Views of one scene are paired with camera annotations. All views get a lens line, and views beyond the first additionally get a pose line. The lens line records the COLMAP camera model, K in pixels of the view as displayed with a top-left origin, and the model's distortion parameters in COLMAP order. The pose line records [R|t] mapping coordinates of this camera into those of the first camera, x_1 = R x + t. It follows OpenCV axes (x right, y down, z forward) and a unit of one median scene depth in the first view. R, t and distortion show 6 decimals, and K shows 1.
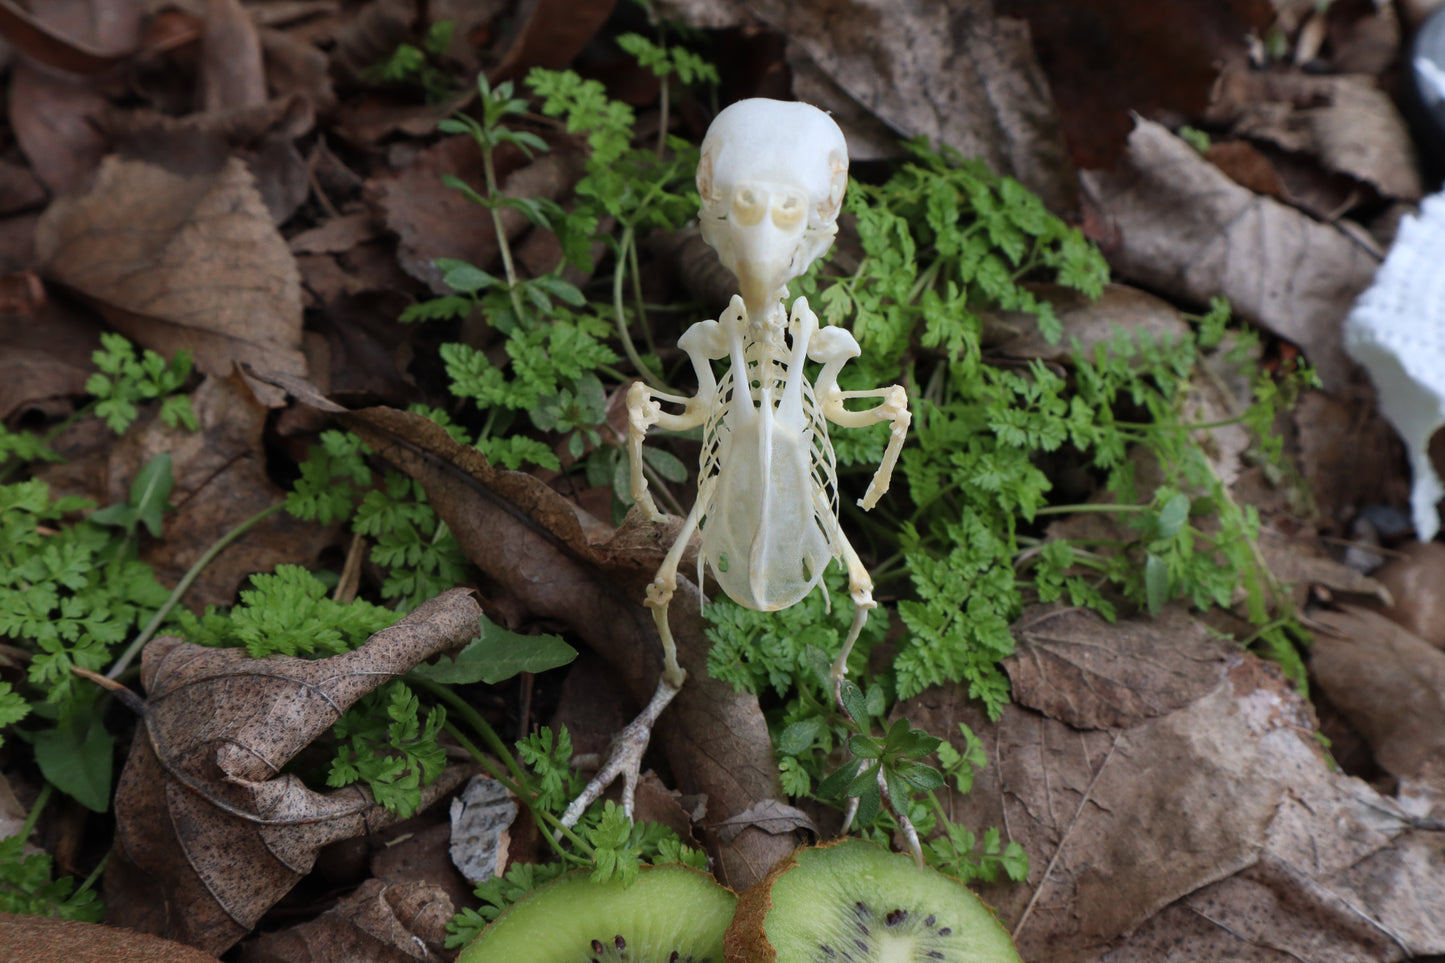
lens RADIAL K [[2073.2, 0, 759.1], [0, 2073.2, 456.6], [0, 0, 1]] dist [0.028404, 0.000000]
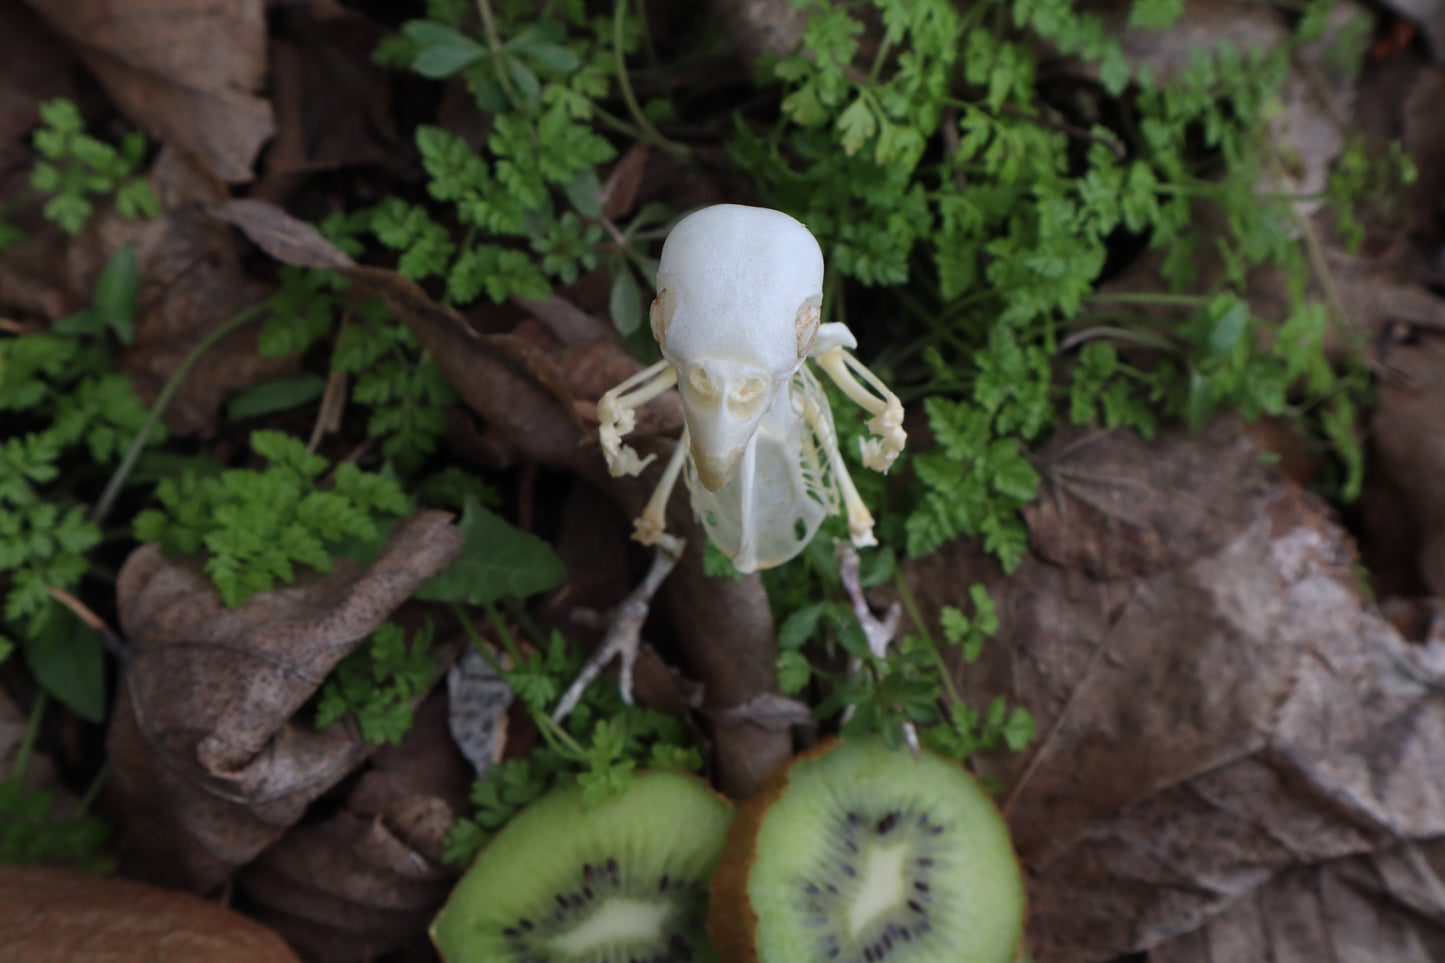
lens RADIAL K [[2244.7, 0, 767.9], [0, 2244.7, 464.1], [0, 0, 1]] dist [0.031607, 0.000000]
pose [[0.998552, 0.023400, -0.048432, 0.050489], [-0.000271, 0.902590, 0.430500, -0.362865], [0.053788, -0.429864, 0.901290, 0.080018]]
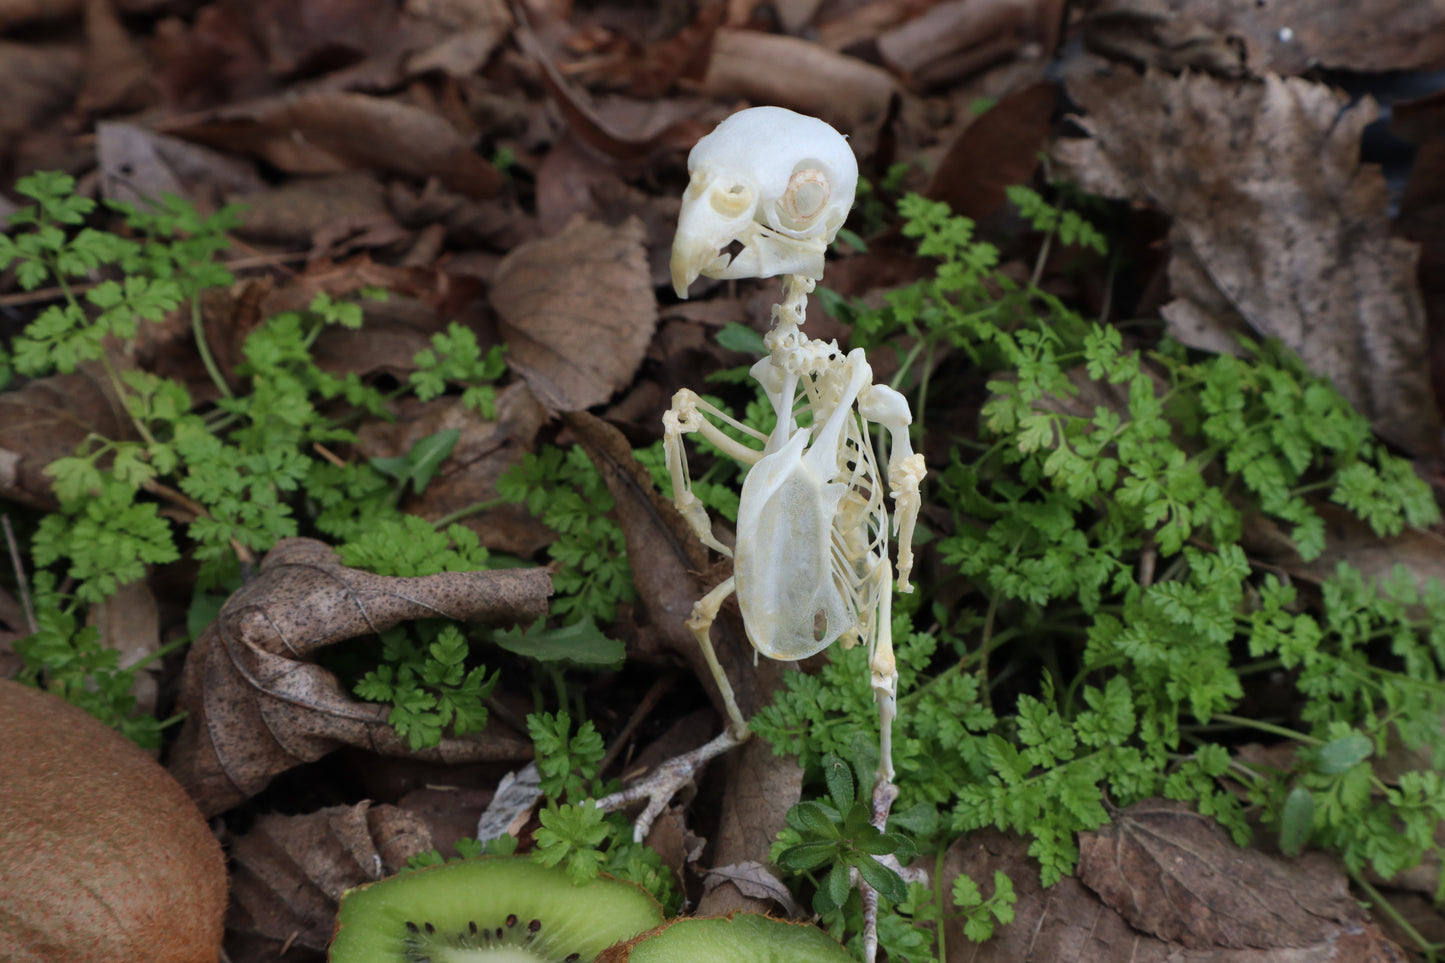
lens RADIAL K [[1947.4, 0, 744.5], [0, 1947.4, 479.9], [0, 0, 1]] dist [0.053654, 0.000000]
pose [[0.871490, 0.240244, -0.427536, 0.325266], [-0.297546, 0.952023, -0.071550, 0.056130], [0.389834, 0.189567, 0.901162, 0.121721]]
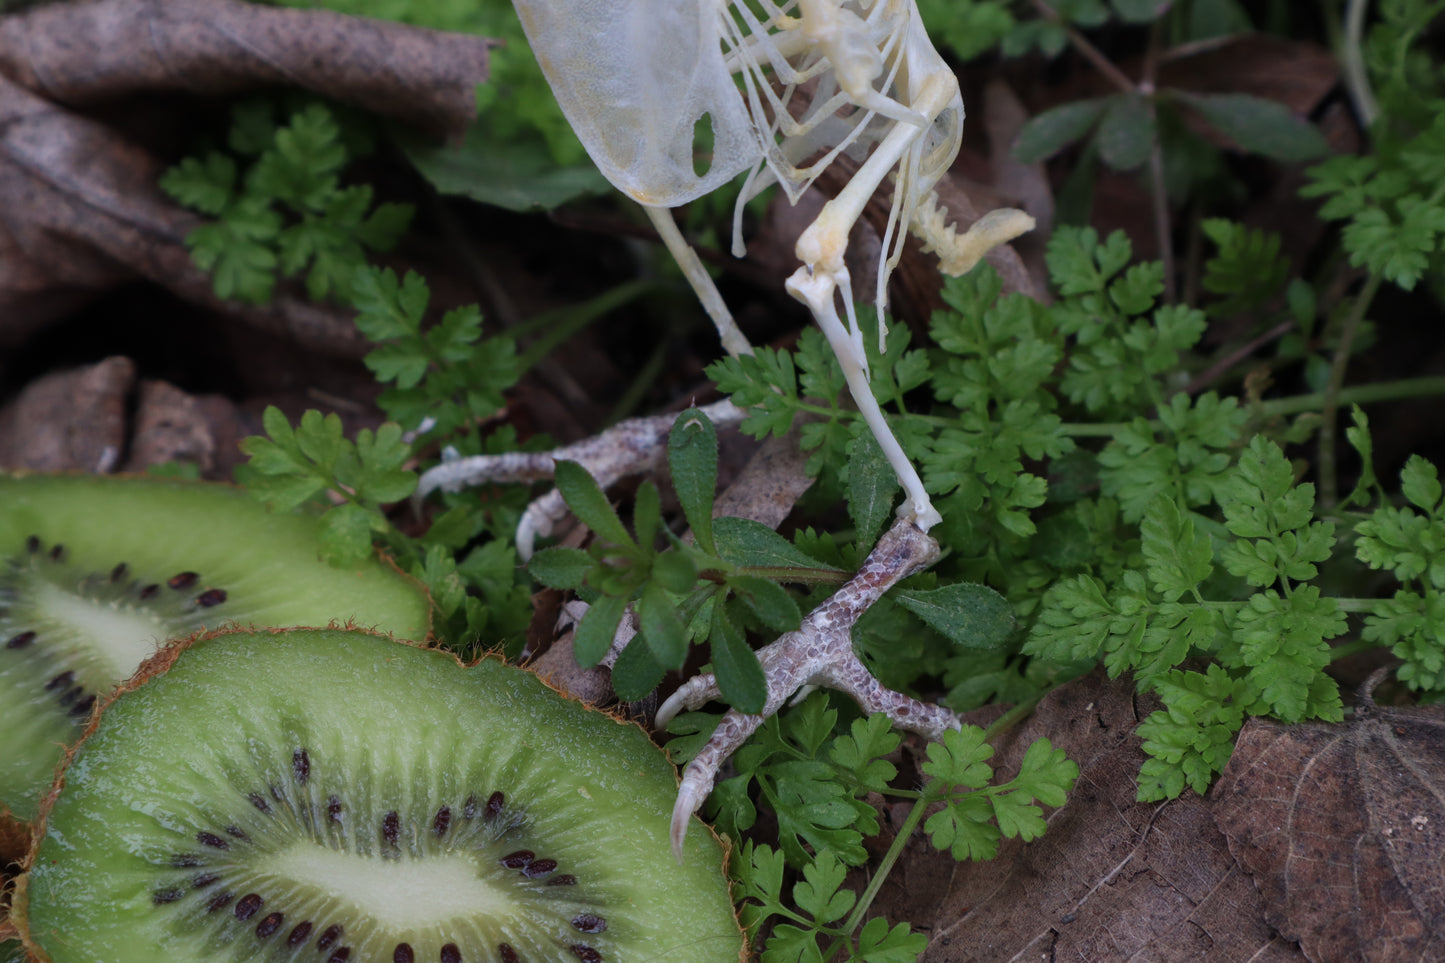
lens RADIAL K [[2993.5, 0, 724.5], [0, 2993.5, 495.3], [0, 0, 1]] dist [-0.134838, 0.000000]
pose [[0.471578, 0.413741, -0.778737, 0.548921], [-0.464149, 0.867329, 0.179736, -0.005703], [0.749786, 0.276690, 0.601052, 0.517270]]
